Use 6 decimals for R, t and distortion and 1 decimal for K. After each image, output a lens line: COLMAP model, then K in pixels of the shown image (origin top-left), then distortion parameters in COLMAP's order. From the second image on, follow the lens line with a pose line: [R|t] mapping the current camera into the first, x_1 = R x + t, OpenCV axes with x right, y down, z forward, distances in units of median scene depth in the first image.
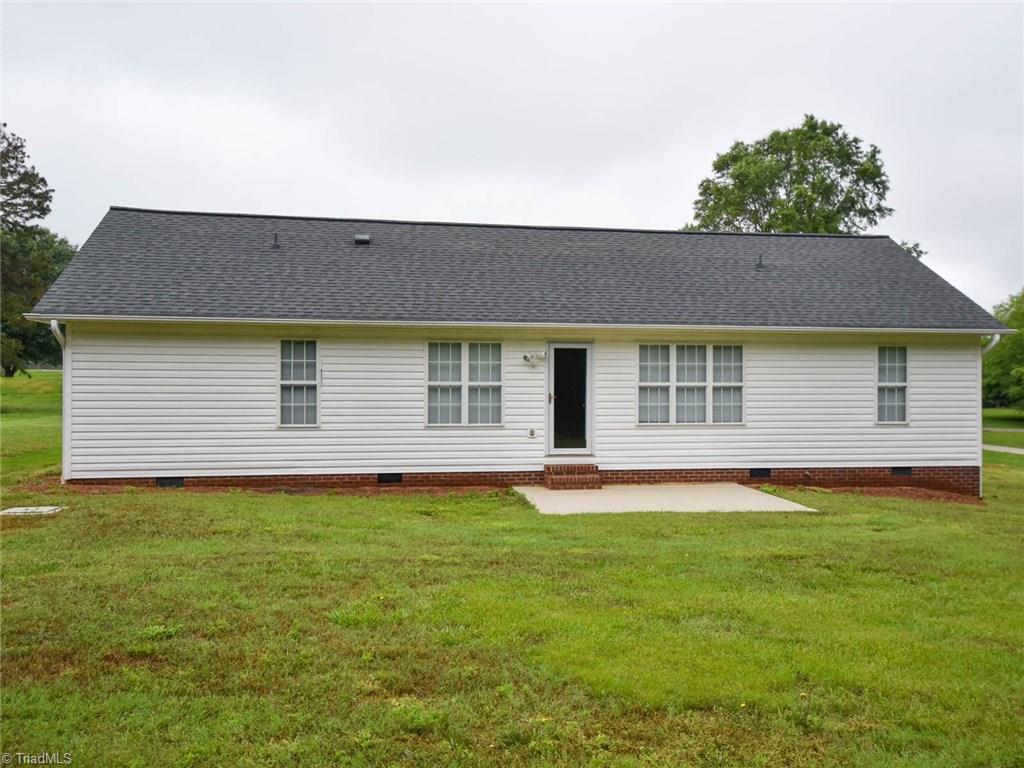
lens RADIAL K [[837.5, 0, 511.7], [0, 837.5, 388.1], [0, 0, 1]] dist [0.091013, 0.010531]
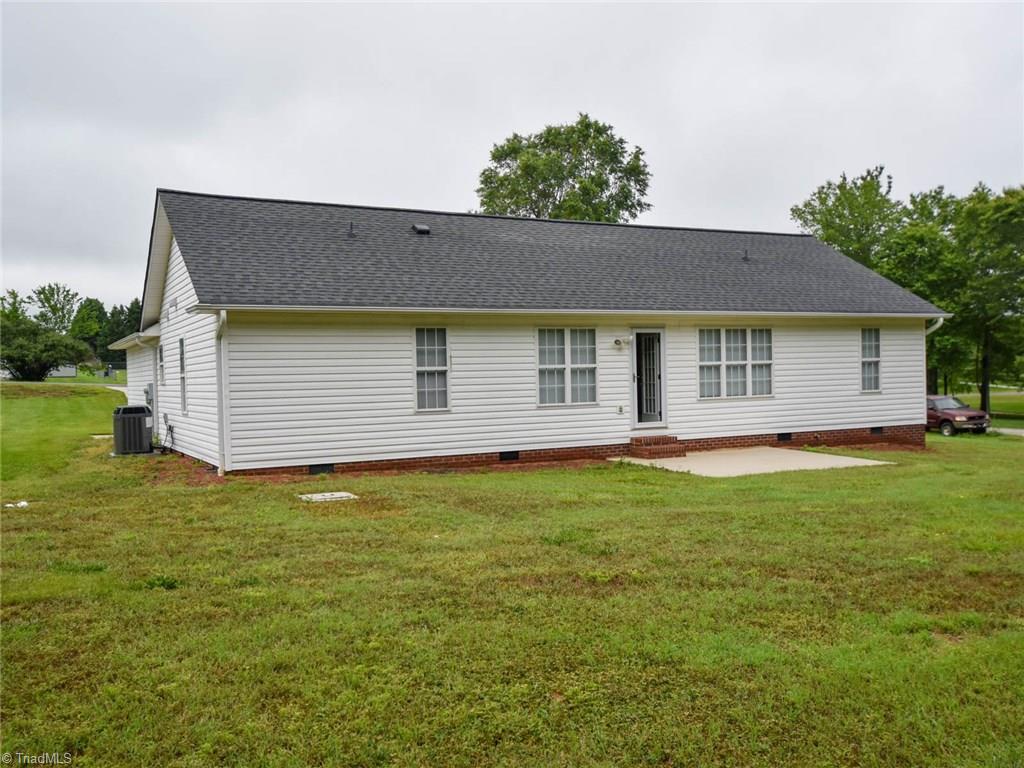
lens RADIAL K [[837.5, 0, 545.2], [0, 837.5, 369.9], [0, 0, 1]] dist [0.091013, 0.010531]
pose [[0.957604, -0.023384, 0.287136, -0.373203], [0.024301, 0.999705, 0.000370, -0.001642], [-0.287059, 0.006624, 0.957890, -0.033593]]
